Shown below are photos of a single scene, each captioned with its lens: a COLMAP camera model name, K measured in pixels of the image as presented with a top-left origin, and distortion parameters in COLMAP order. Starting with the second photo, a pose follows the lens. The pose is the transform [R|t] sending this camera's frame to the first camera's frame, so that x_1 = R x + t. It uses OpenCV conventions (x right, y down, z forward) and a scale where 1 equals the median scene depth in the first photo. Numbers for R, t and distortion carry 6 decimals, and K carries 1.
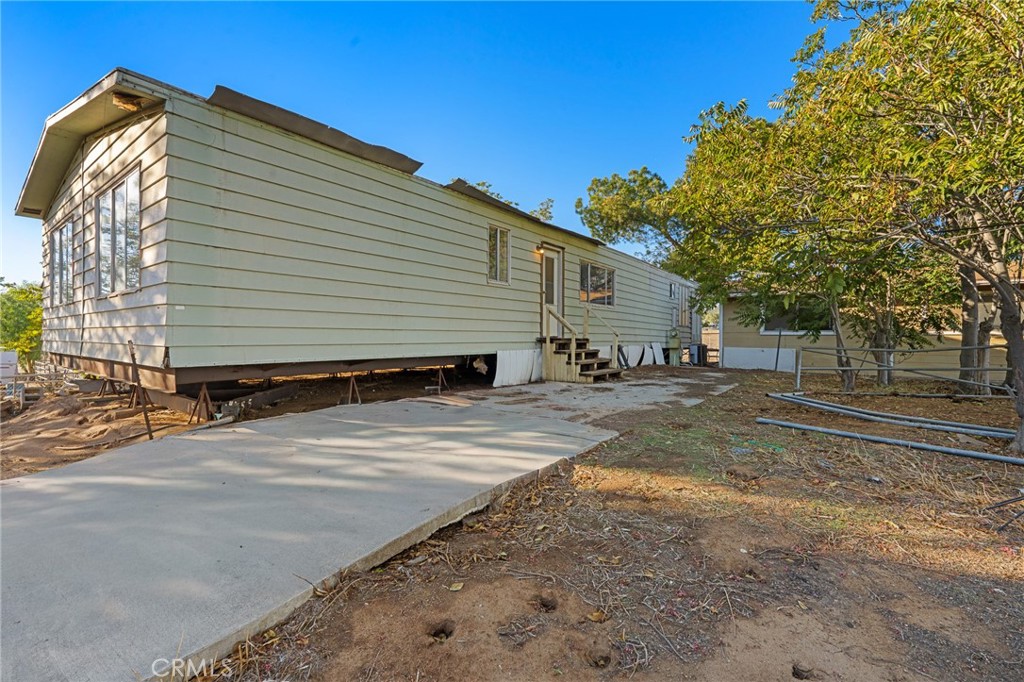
lens RADIAL K [[447.9, 0, 503.2], [0, 447.9, 340.4], [0, 0, 1]] dist [-0.006023, 0.000531]
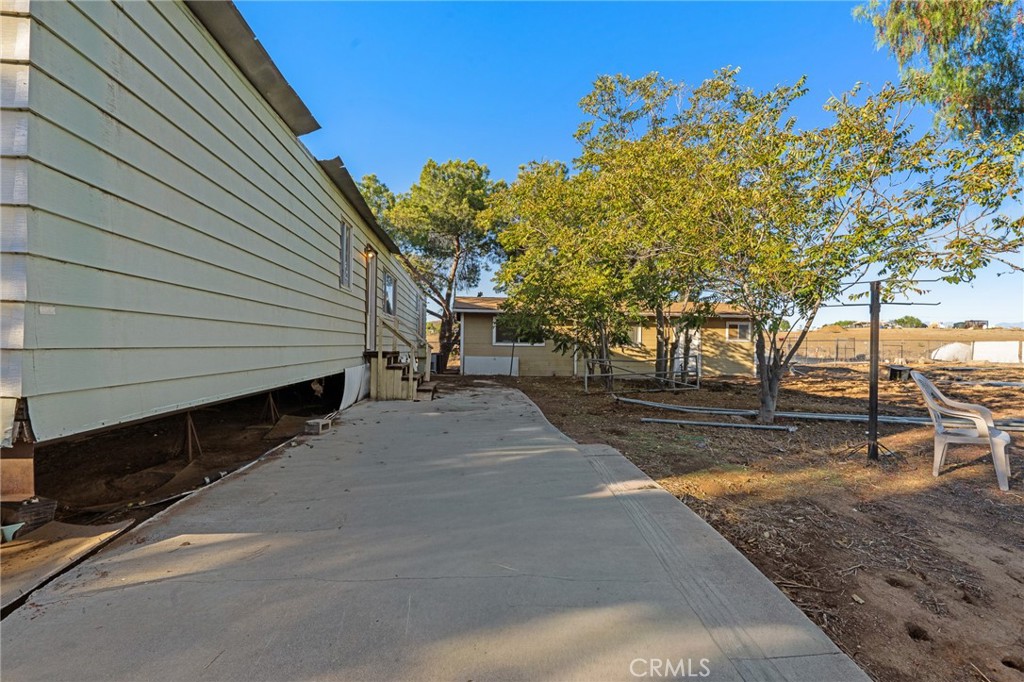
lens RADIAL K [[447.9, 0, 507.0], [0, 447.9, 343.1], [0, 0, 1]] dist [-0.006023, 0.000531]
pose [[0.737981, 0.010172, 0.674745, -0.694214], [-0.006717, 0.999948, -0.007727, -0.039222], [-0.674789, 0.001170, 0.738010, 0.345321]]
